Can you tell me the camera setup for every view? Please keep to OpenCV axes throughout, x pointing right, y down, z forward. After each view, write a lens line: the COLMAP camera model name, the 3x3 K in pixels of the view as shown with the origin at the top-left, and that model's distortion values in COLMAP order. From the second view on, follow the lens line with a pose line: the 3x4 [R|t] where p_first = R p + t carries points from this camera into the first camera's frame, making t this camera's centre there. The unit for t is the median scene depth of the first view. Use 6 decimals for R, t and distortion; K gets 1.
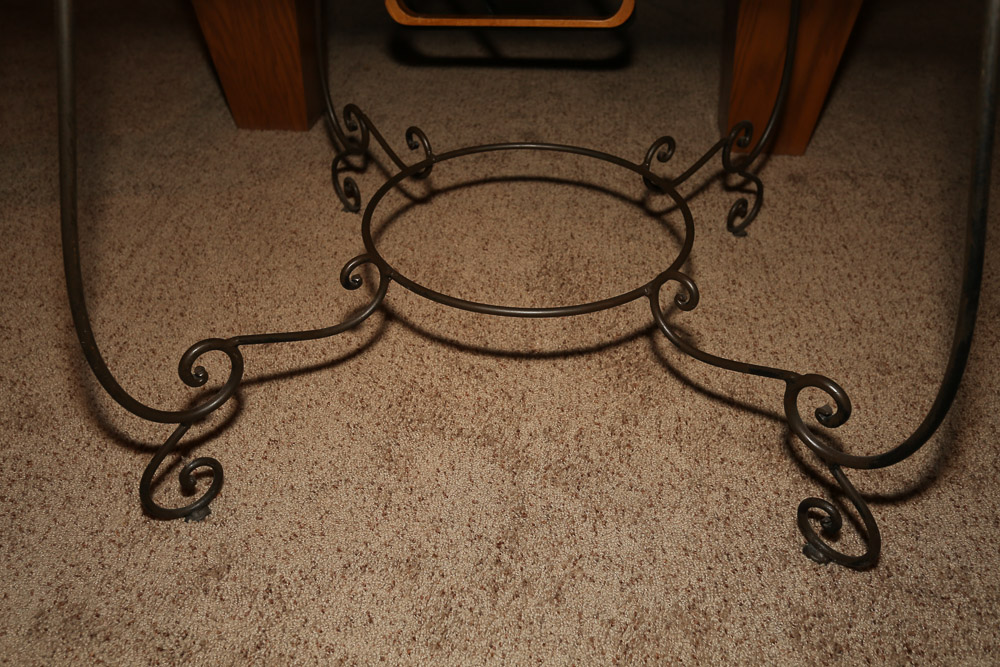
lens RADIAL K [[800.6, 0, 500.0], [0, 800.6, 333.5], [0, 0, 1]] dist [-0.018874, 0.004880]
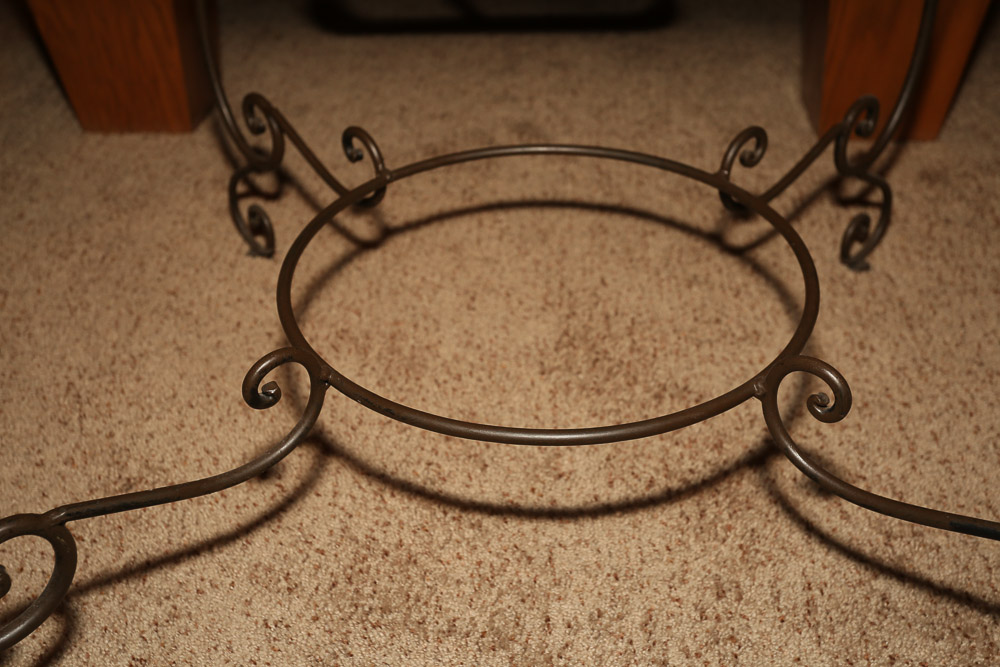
lens RADIAL K [[1085.1, 0, 500.0], [0, 1085.1, 333.5], [0, 0, 1]] dist [0.001502, 0.133620]
pose [[0.998735, -0.042954, 0.026155, -0.020267], [0.044132, 0.997954, -0.046254, -0.046196], [-0.024114, 0.047350, 0.998587, 0.133853]]
